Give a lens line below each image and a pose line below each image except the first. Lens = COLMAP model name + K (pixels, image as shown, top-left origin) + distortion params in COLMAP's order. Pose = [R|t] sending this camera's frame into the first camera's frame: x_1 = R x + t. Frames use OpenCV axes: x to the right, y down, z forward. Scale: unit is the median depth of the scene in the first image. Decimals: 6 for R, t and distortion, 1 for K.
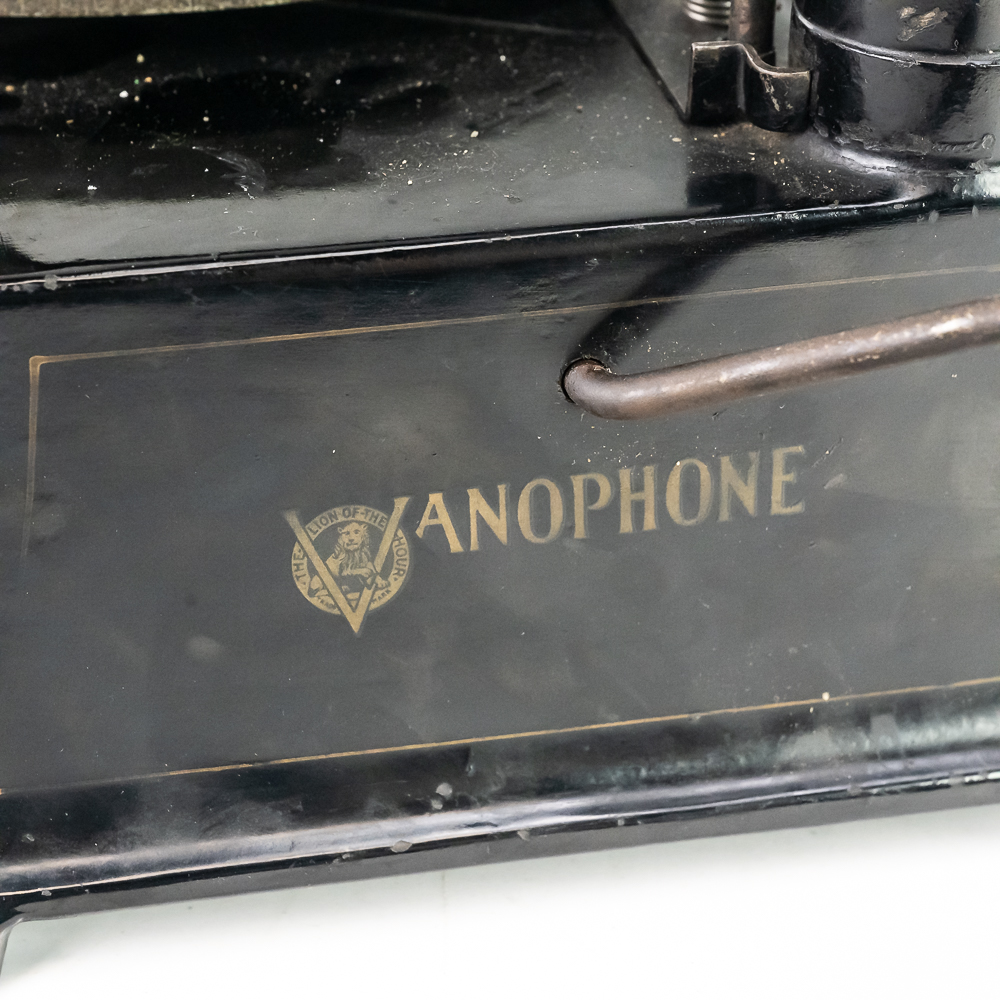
lens RADIAL K [[2870.7, 0, 500.0], [0, 2870.7, 508.4], [0, 0, 1]] dist [0.080037, 0.000000]
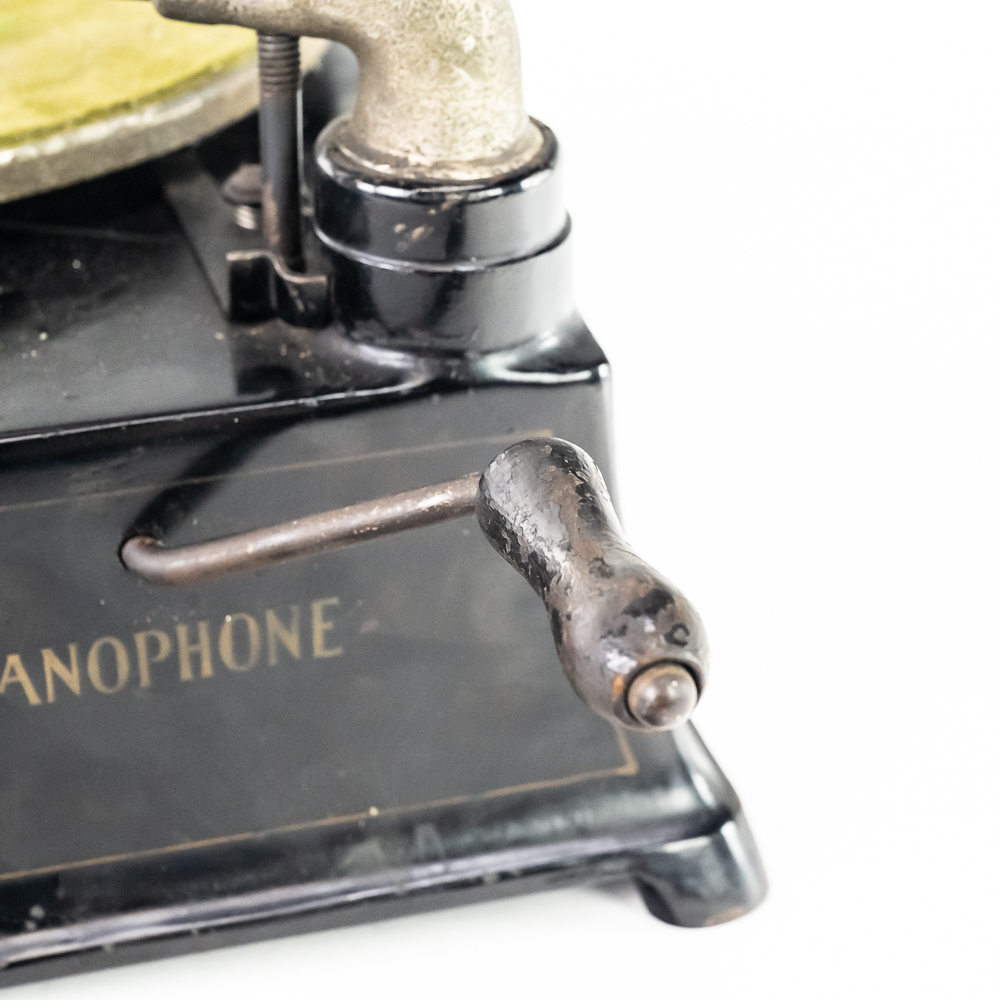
lens RADIAL K [[2637.0, 0, 501.9], [0, 2637.0, 498.5], [0, 0, 1]] dist [0.037005, 0.000000]
pose [[0.995999, -0.039200, 0.080305, 0.087513], [0.041240, 0.998863, -0.023904, -0.033534], [-0.079276, 0.027120, 0.996484, -0.062759]]
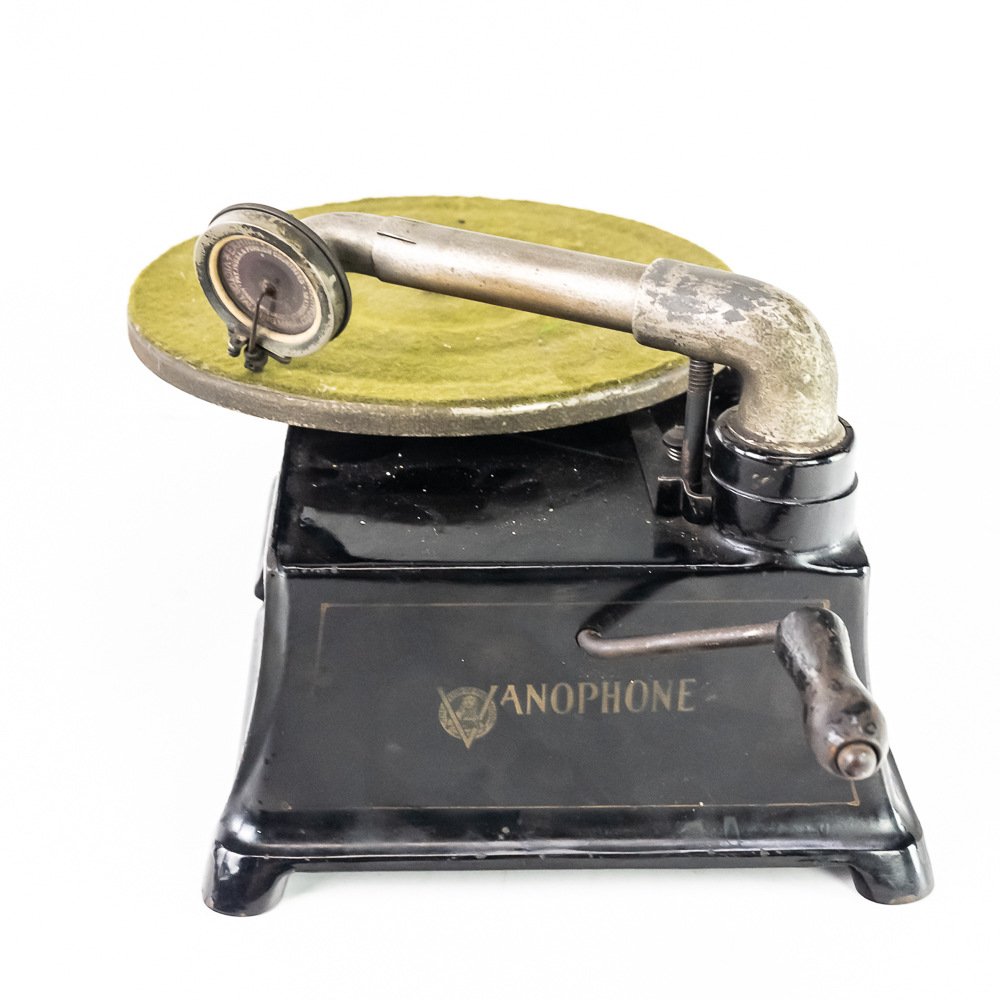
lens RADIAL K [[1842.0, 0, 503.4], [0, 1842.0, 502.5], [0, 0, 1]] dist [0.005224, 0.000000]
pose [[0.988996, 0.087828, -0.119052, 0.115177], [-0.096182, 0.993151, -0.066331, -0.046043], [0.112411, 0.077052, 0.990670, -0.309958]]
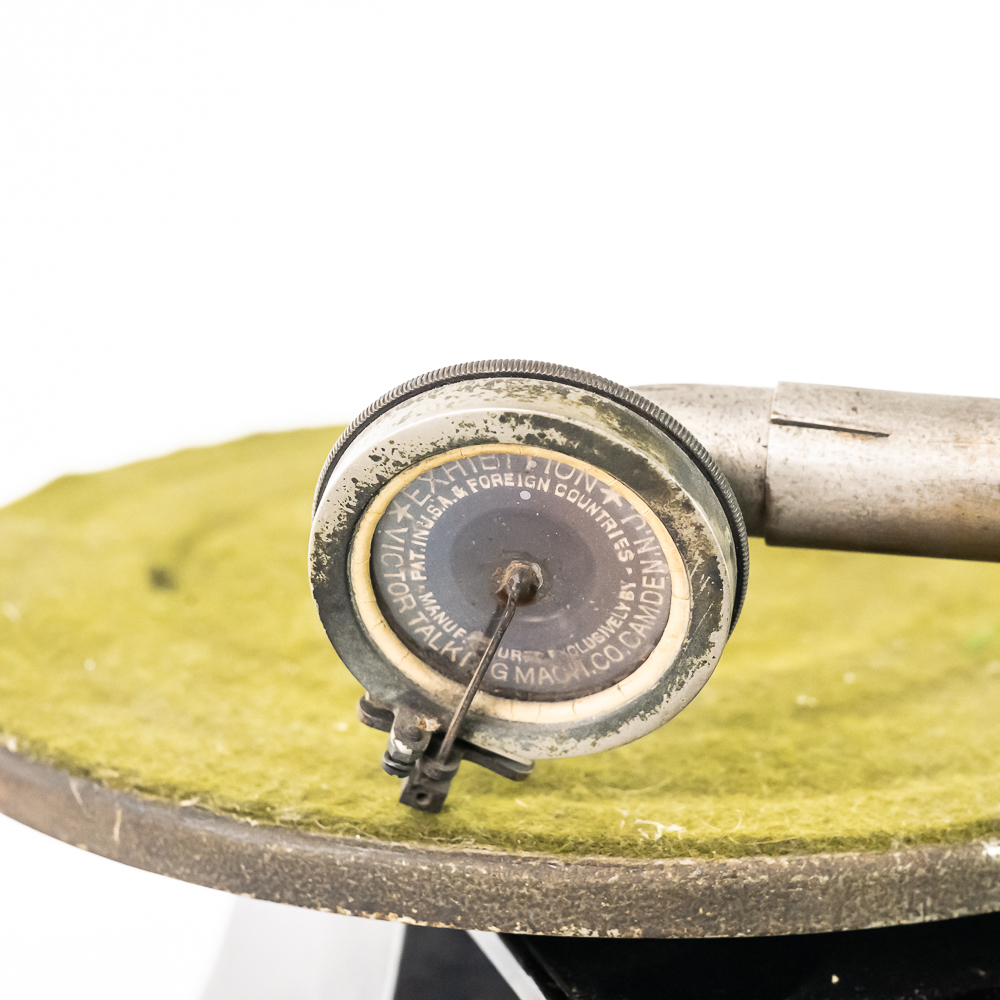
lens RADIAL K [[2870.7, 0, 501.5], [0, 2870.7, 501.9], [0, 0, 1]] dist [0.080037, 0.000000]
pose [[0.982712, -0.016298, 0.184422, -0.390098], [0.062570, 0.966744, -0.247975, -0.098200], [-0.174248, 0.255227, 0.951050, 0.231614]]
